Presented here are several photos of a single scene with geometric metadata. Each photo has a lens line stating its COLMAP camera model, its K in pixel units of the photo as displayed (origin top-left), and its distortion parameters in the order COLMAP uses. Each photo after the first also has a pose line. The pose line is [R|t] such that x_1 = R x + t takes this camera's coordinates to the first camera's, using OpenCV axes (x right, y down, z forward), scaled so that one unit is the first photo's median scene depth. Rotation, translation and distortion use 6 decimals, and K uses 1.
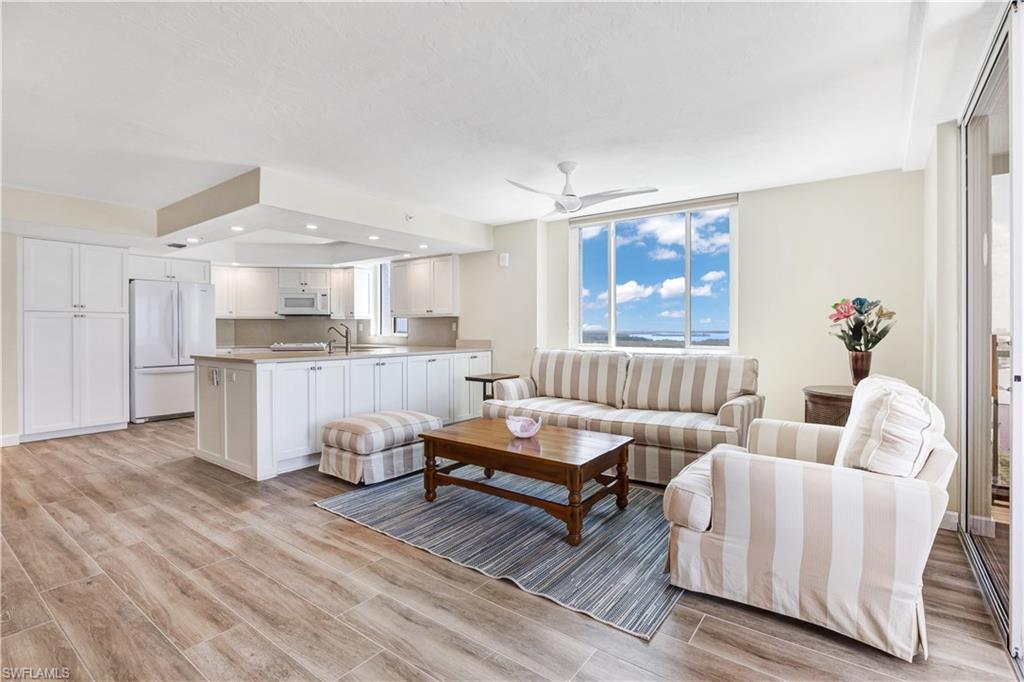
lens RADIAL K [[484.1, 0, 513.9], [0, 484.1, 329.3], [0, 0, 1]] dist [-0.008332, 0.000052]
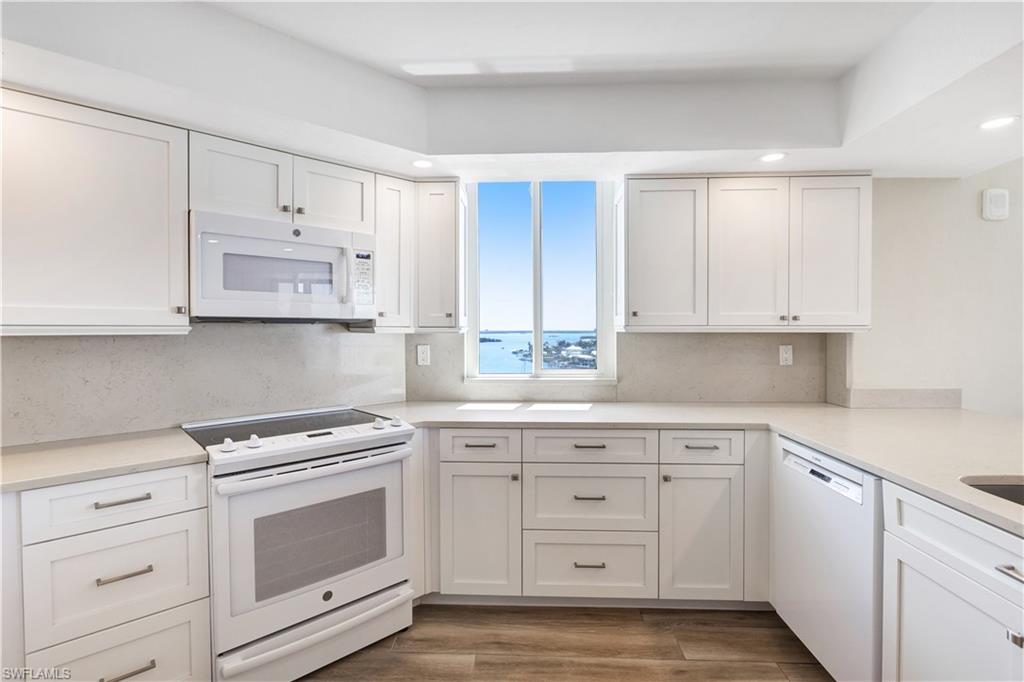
lens RADIAL K [[484.1, 0, 510.4], [0, 484.1, 335.5], [0, 0, 1]] dist [-0.008332, 0.000052]
pose [[0.827291, -0.008187, 0.561714, -1.015633], [0.000229, 0.999899, 0.014236, -0.051660], [-0.561773, -0.011649, 0.827209, 1.446978]]
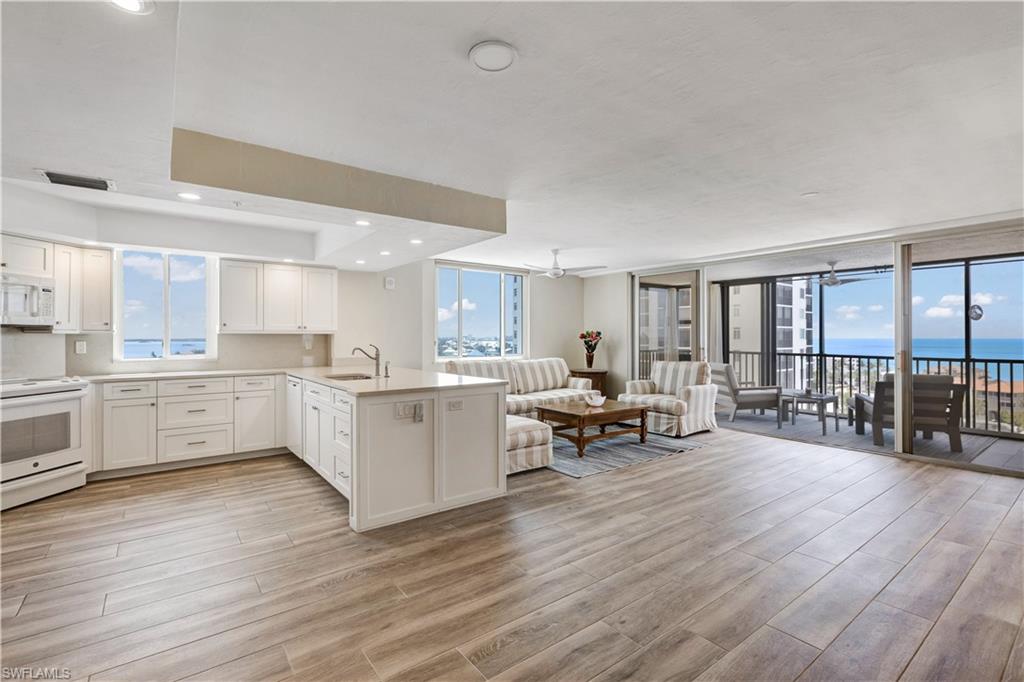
lens RADIAL K [[465.1, 0, 505.9], [0, 465.1, 334.3], [0, 0, 1]] dist [-0.002105, 0.001099]
pose [[0.283884, 0.005964, 0.958840, -1.561342], [0.002384, 0.999973, -0.006925, -0.032681], [-0.958856, 0.004252, 0.283862, 0.732769]]
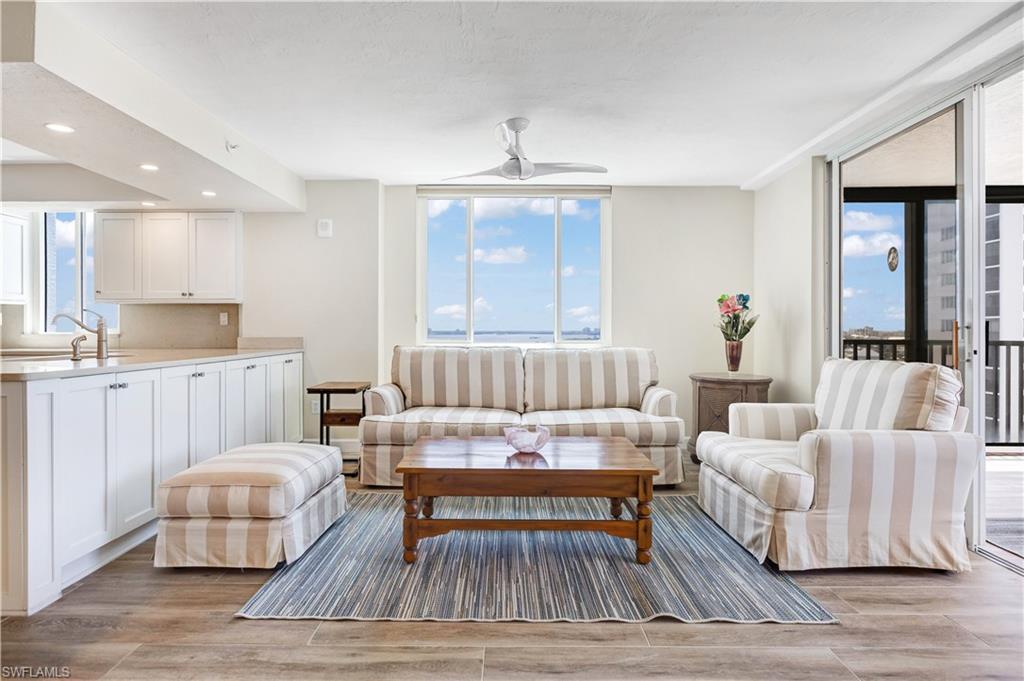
lens RADIAL K [[561.7, 0, 510.6], [0, 561.7, 330.6], [0, 0, 1]] dist [-0.002186, -0.001155]
pose [[0.801903, -0.000186, 0.597454, -0.493859], [-0.000606, 0.999999, 0.001125, 0.018605], [-0.597453, -0.001264, 0.801903, 0.243530]]
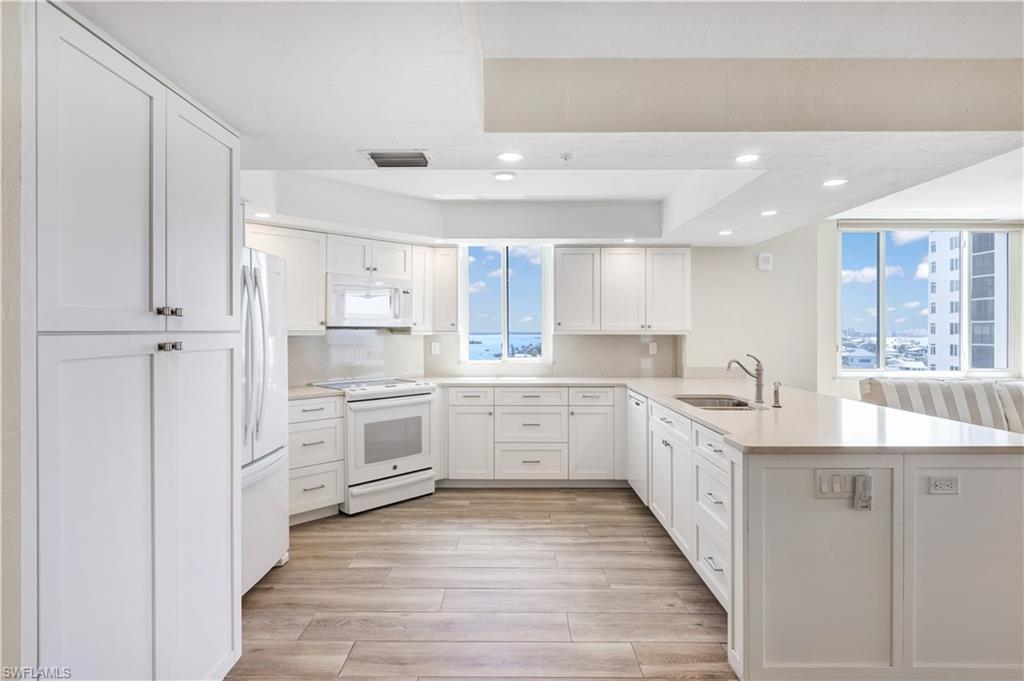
lens RADIAL K [[524.0, 0, 510.8], [0, 524.0, 332.8], [0, 0, 1]] dist [-0.000472, 0.002548]
pose [[0.807302, -0.000750, 0.590138, -1.350895], [-0.000806, 0.999997, 0.002374, -0.053740], [-0.590138, -0.002393, 0.807299, 0.933921]]
